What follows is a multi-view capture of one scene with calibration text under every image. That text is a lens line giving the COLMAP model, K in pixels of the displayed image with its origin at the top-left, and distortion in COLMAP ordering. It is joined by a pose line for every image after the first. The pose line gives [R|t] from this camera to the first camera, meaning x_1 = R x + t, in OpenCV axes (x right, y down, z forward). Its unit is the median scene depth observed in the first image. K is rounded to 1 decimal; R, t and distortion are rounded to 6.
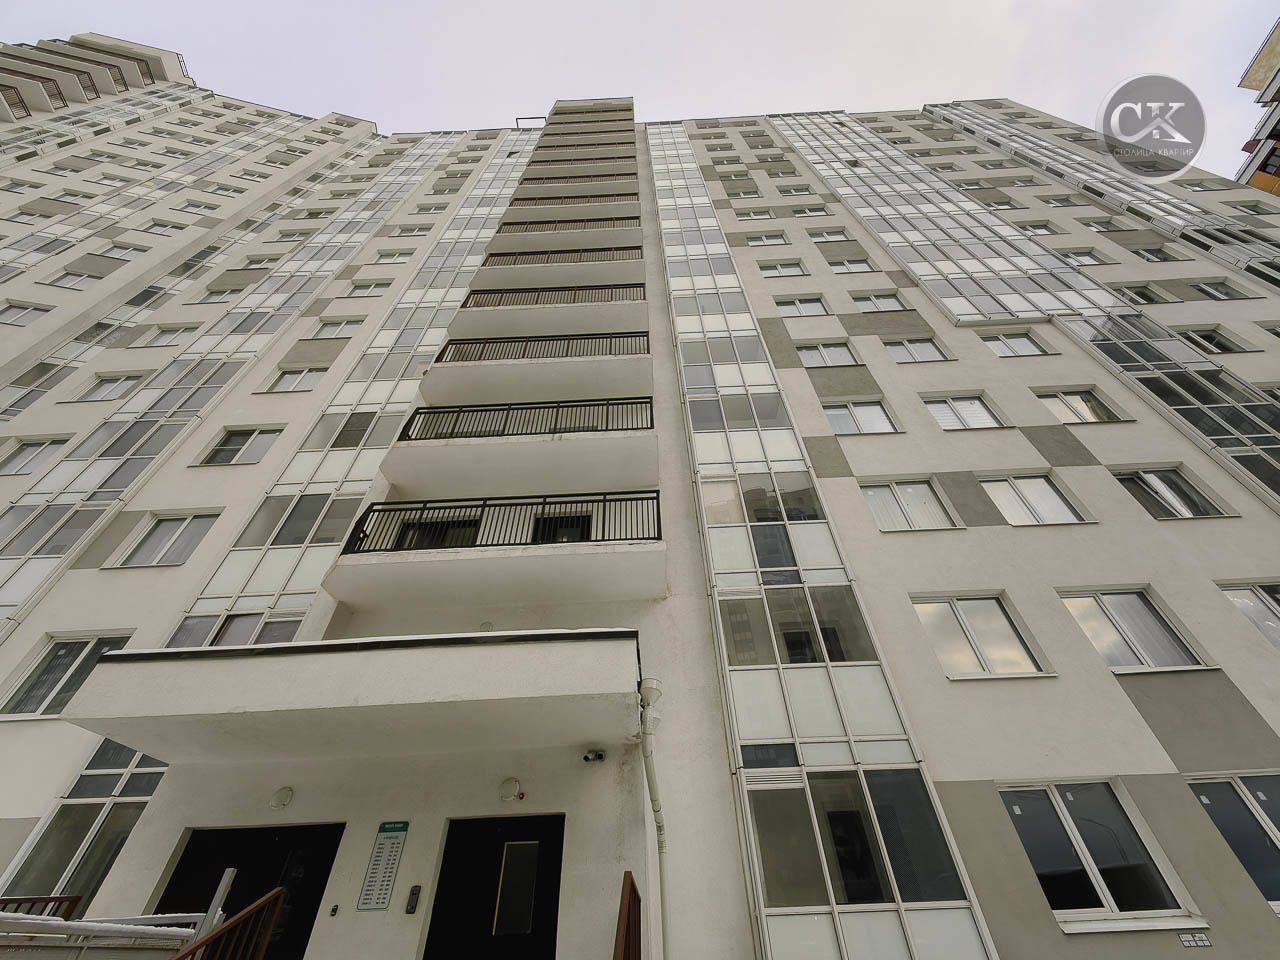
lens RADIAL K [[495.6, 0, 640.0], [0, 495.6, 480.0], [0, 0, 1]] dist [0.021462, -0.010239]
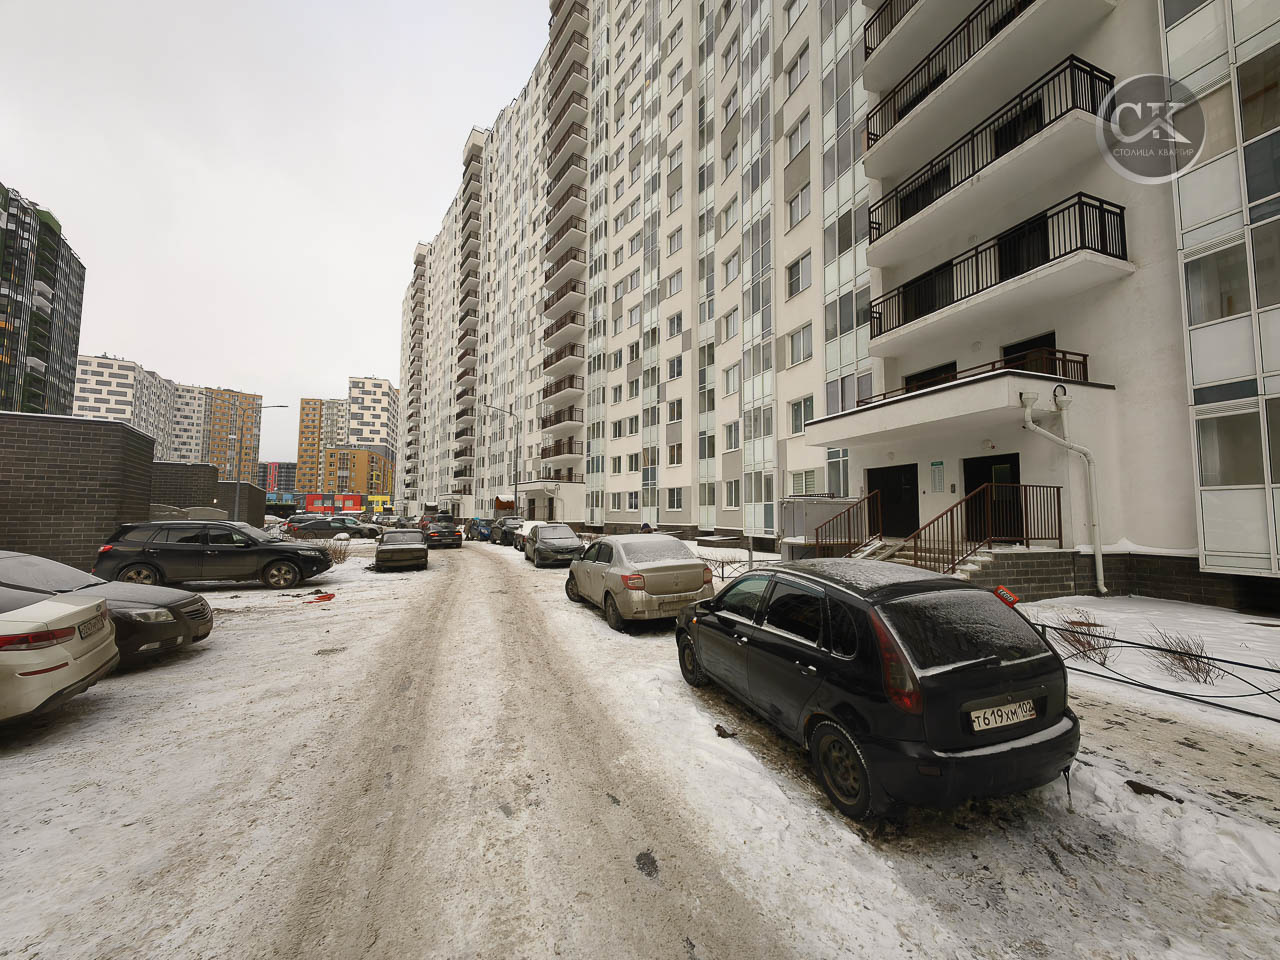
lens RADIAL K [[488.0, 0, 643.0], [0, 488.0, 469.5], [0, 0, 1]] dist [0.012858, -0.000208]
pose [[0.364121, -0.053656, -0.929805, 0.721223], [0.635013, 0.744609, 0.205708, -0.383759], [0.681304, -0.665341, 0.305200, -0.386833]]
